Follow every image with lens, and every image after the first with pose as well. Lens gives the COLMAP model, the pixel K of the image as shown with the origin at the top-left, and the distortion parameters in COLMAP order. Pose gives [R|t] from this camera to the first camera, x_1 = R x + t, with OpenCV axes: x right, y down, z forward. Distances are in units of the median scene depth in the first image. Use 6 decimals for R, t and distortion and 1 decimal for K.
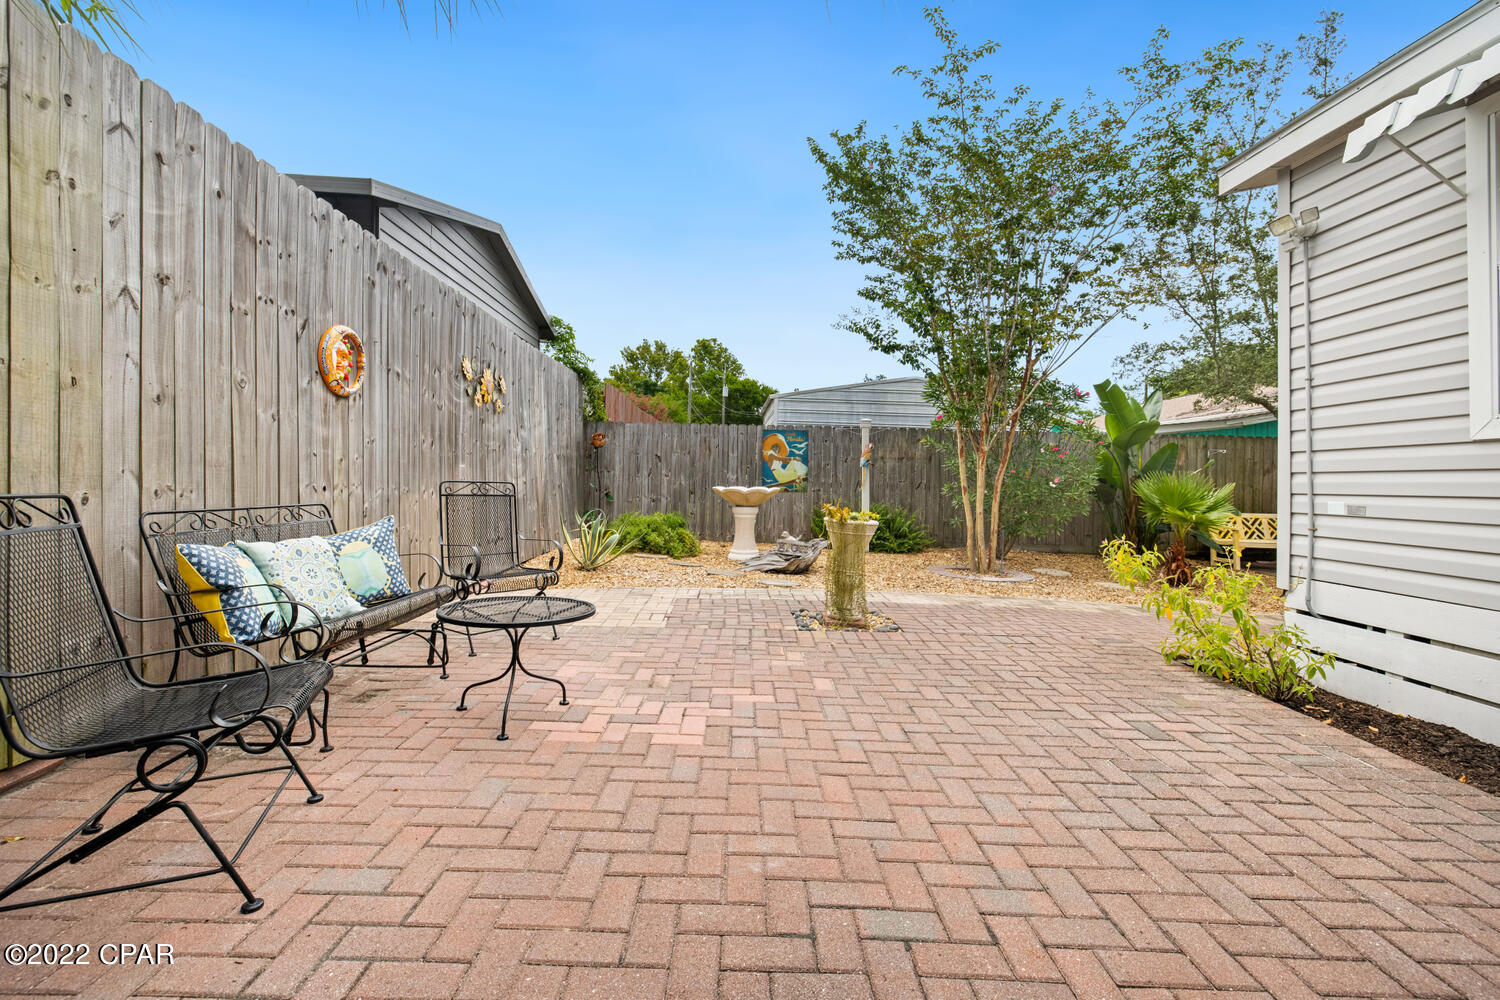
lens RADIAL K [[622.6, 0, 751.8], [0, 622.6, 488.3], [0, 0, 1]] dist [-0.001200, -0.001209]
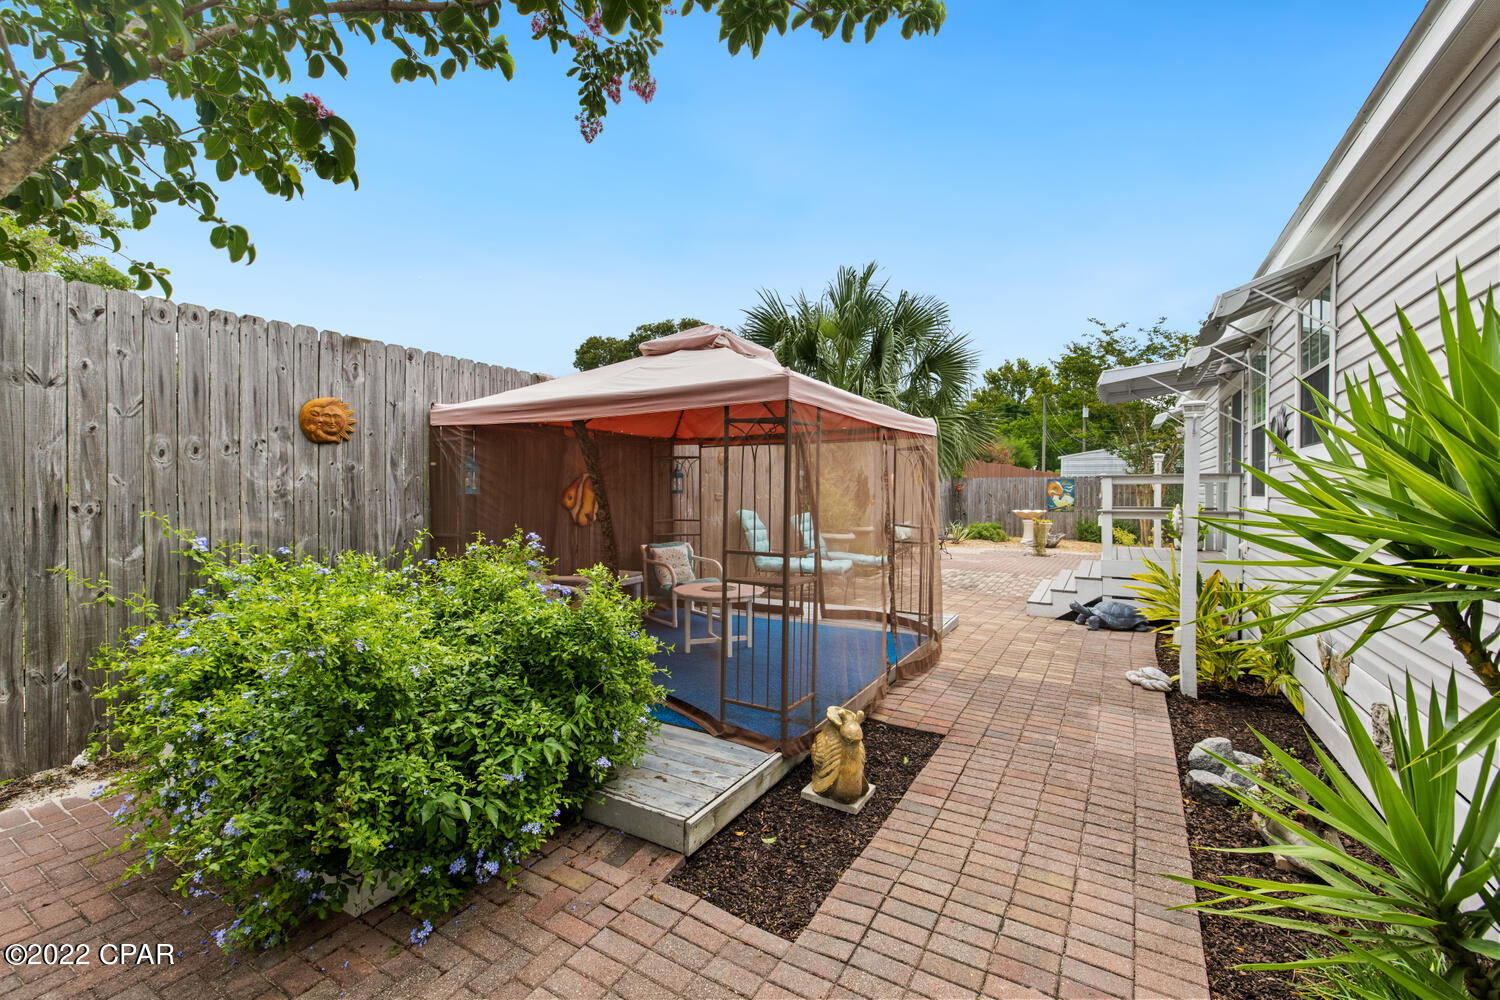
lens RADIAL K [[622.6, 0, 750.1], [0, 622.6, 499.5], [0, 0, 1]] dist [-0.001200, -0.001209]
pose [[0.841330, -0.014846, -0.540318, 0.277438], [0.009532, 0.999875, -0.012630, -0.017357], [0.540438, 0.005476, 0.841366, -1.082777]]
